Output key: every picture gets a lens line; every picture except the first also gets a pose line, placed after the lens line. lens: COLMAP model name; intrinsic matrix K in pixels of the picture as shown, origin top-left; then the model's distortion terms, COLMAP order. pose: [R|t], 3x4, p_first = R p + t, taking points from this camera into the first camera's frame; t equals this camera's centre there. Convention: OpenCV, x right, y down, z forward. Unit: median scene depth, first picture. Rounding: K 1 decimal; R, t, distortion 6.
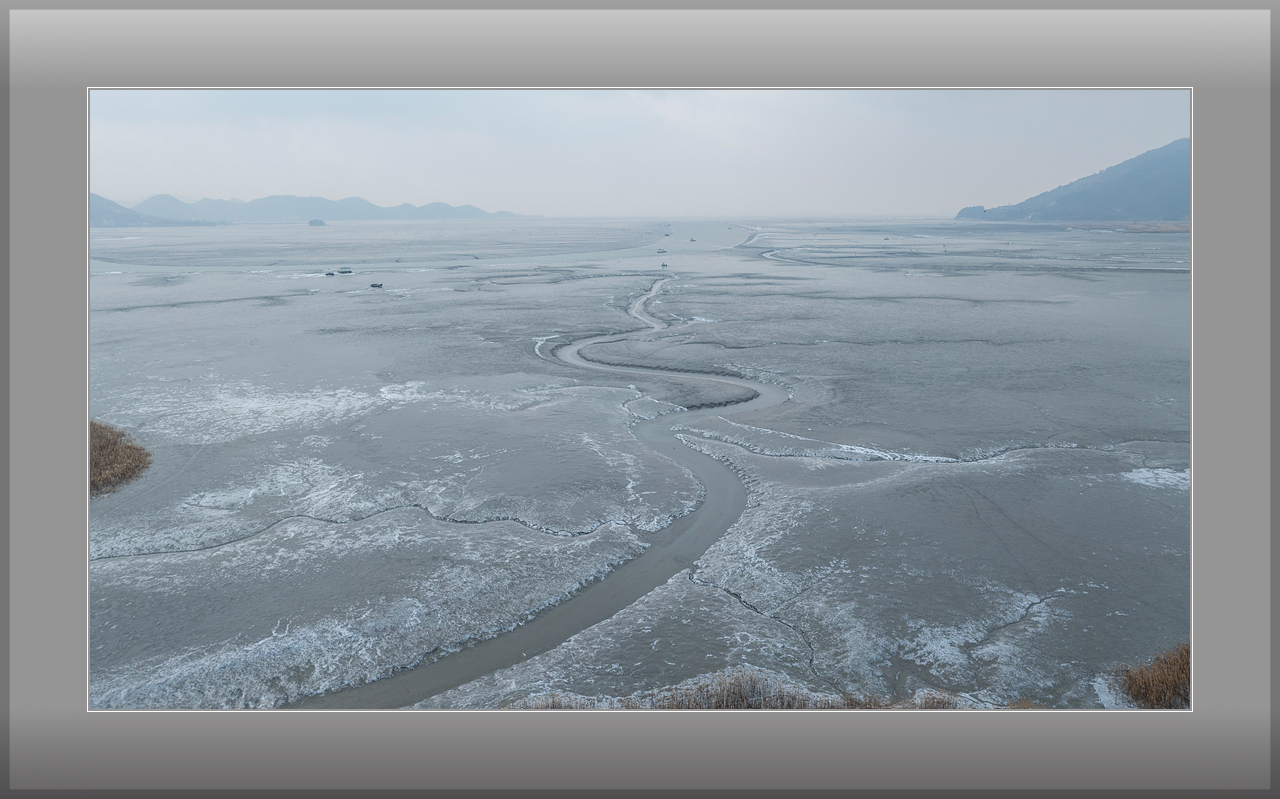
lens RADIAL K [[785.5, 0, 643.3], [0, 785.5, 394.6], [0, 0, 1]] dist [-0.035597, 0.031543]
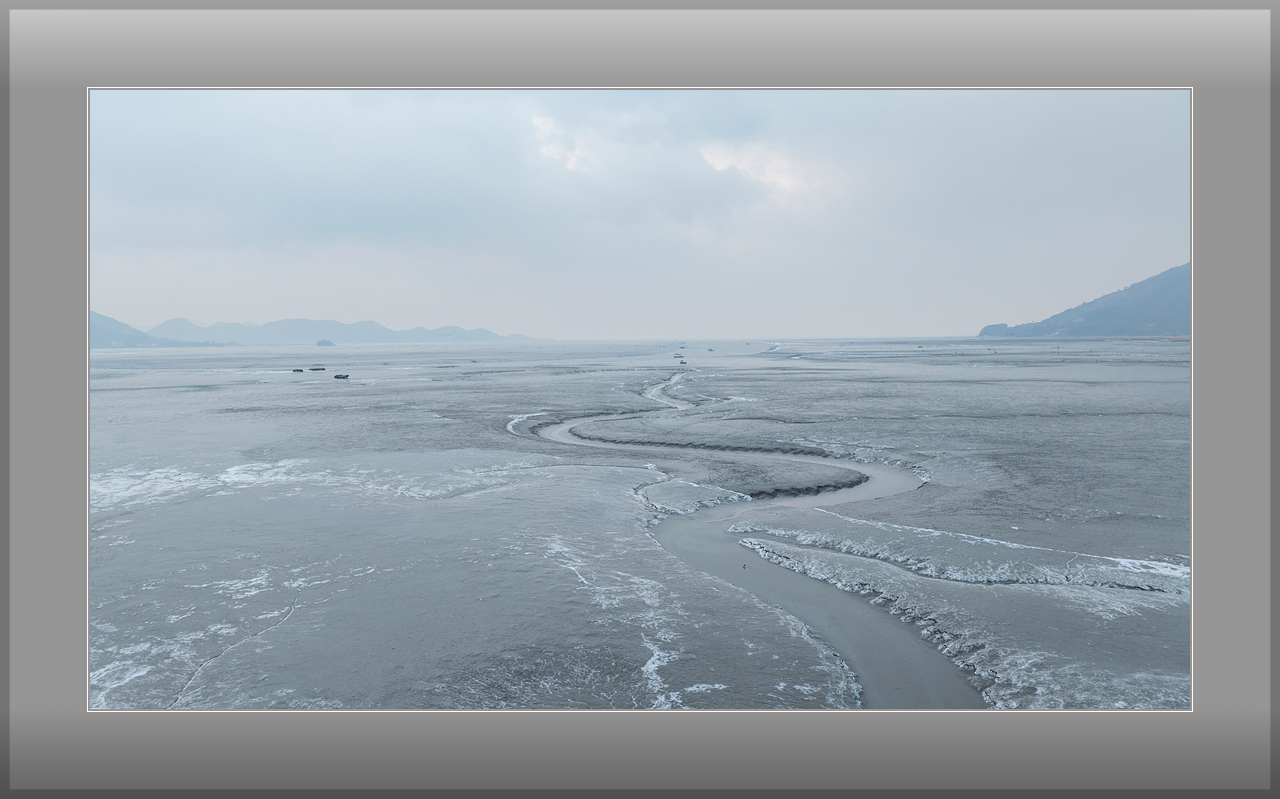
lens RADIAL K [[785.5, 0, 644.4], [0, 785.5, 399.9], [0, 0, 1]] dist [-0.035597, 0.031543]
pose [[0.999885, -0.001975, -0.015013, -0.008971], [-0.000379, 0.987879, -0.155225, 0.030377], [0.015138, 0.155213, 0.987765, 0.372606]]
